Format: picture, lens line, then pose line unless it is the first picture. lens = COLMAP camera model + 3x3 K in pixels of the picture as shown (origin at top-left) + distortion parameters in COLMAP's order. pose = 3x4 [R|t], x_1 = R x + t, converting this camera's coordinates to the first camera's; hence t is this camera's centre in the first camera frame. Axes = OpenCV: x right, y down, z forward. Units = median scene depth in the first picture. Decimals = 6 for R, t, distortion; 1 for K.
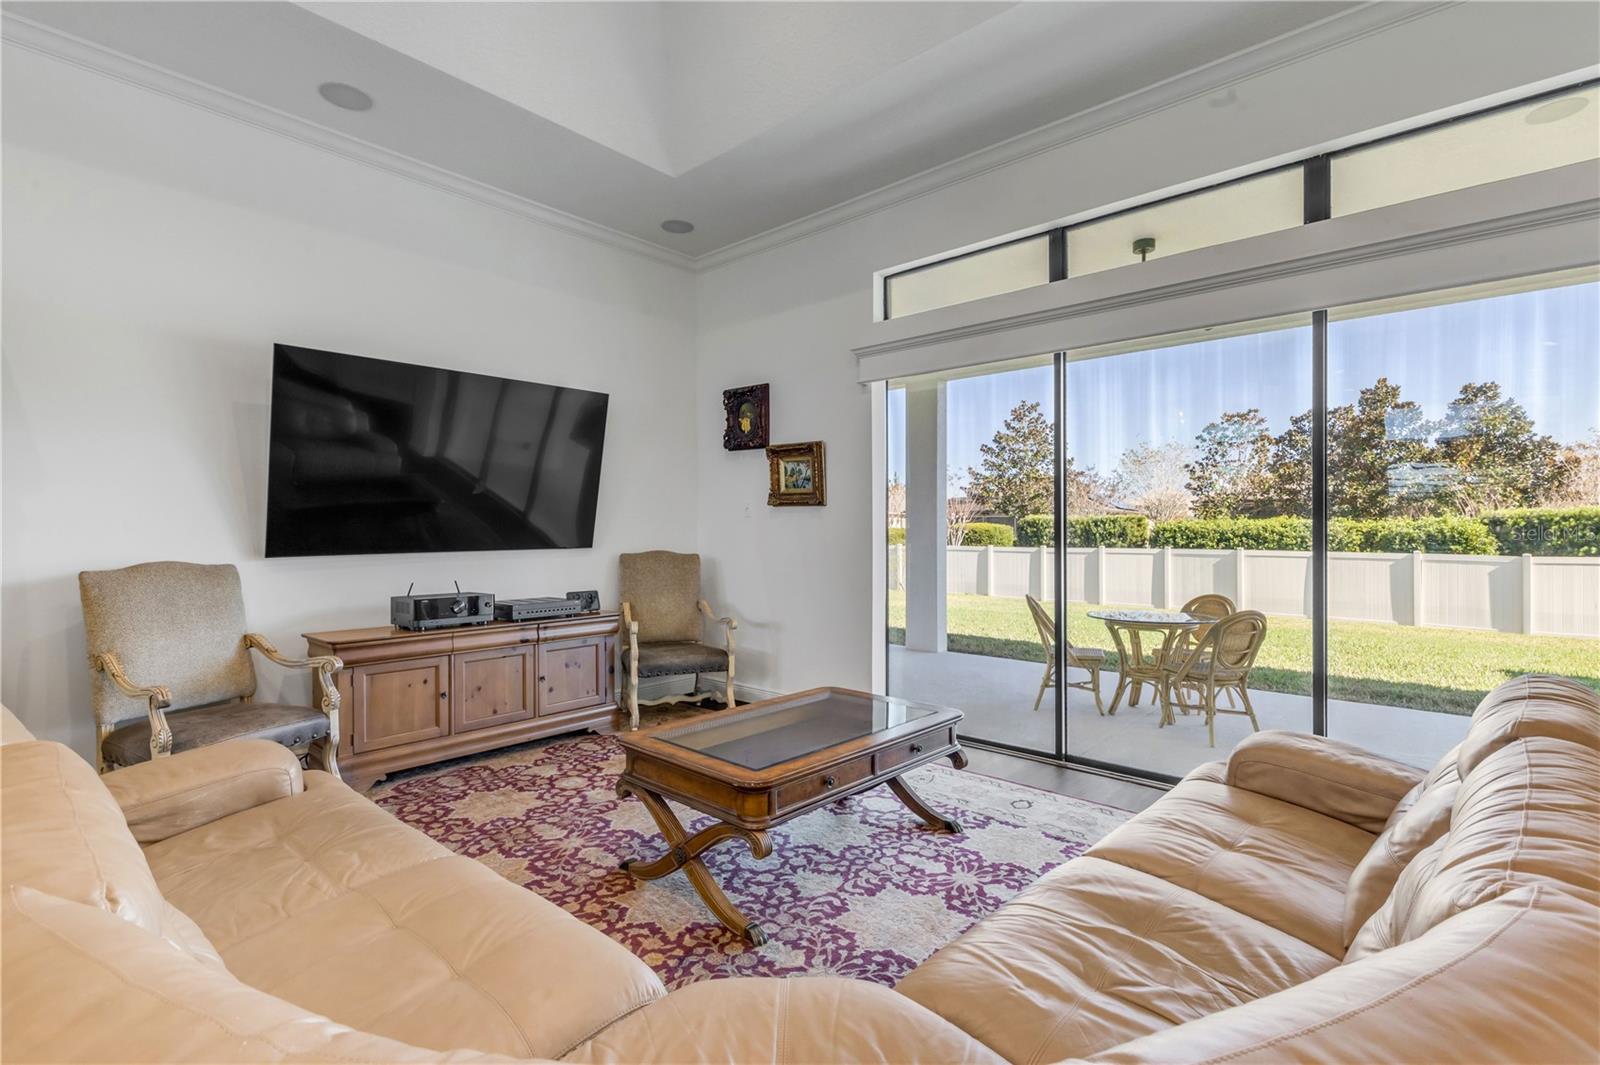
lens RADIAL K [[726.2, 0, 797.3], [0, 726.2, 532.7], [0, 0, 1]] dist [0.003490, -0.000749]
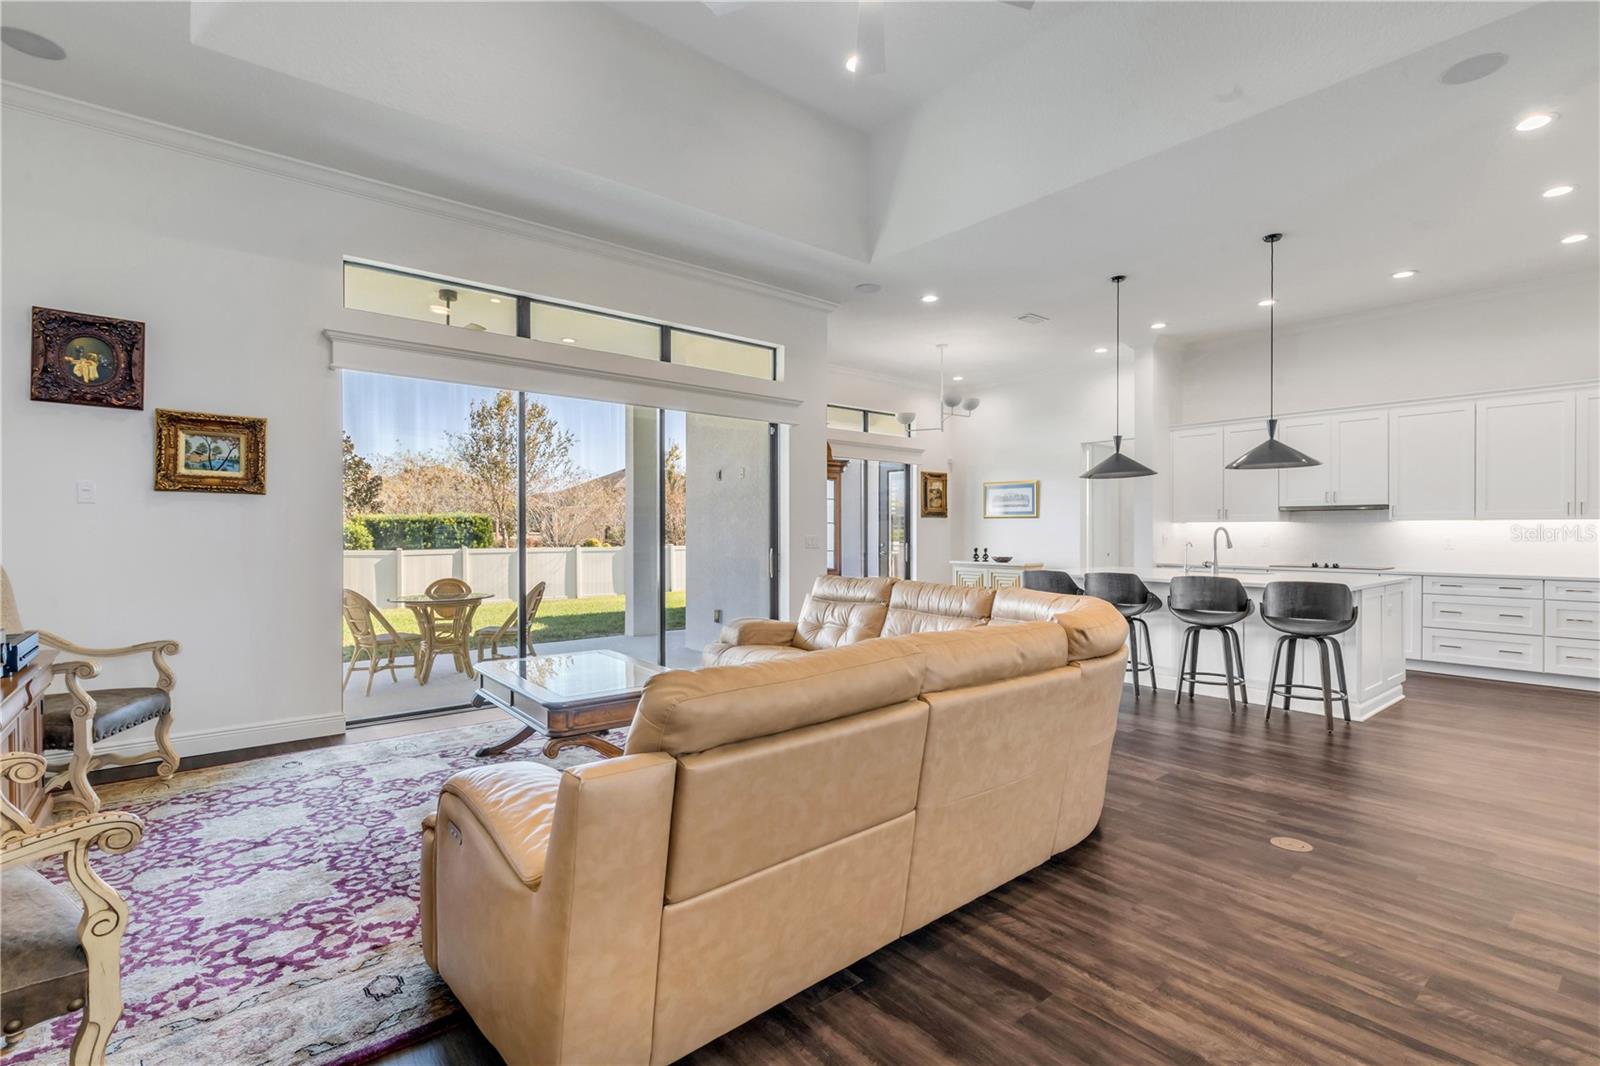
lens RADIAL K [[735.0, 0, 800.0], [0, 735.0, 533.0], [0, 0, 1]] dist [0.003795, -0.000272]
pose [[0.154418, -0.000550, 0.988005, -0.650876], [0.002501, 0.999997, 0.000166, 0.008656], [-0.988002, 0.002445, 0.154419, 0.220227]]
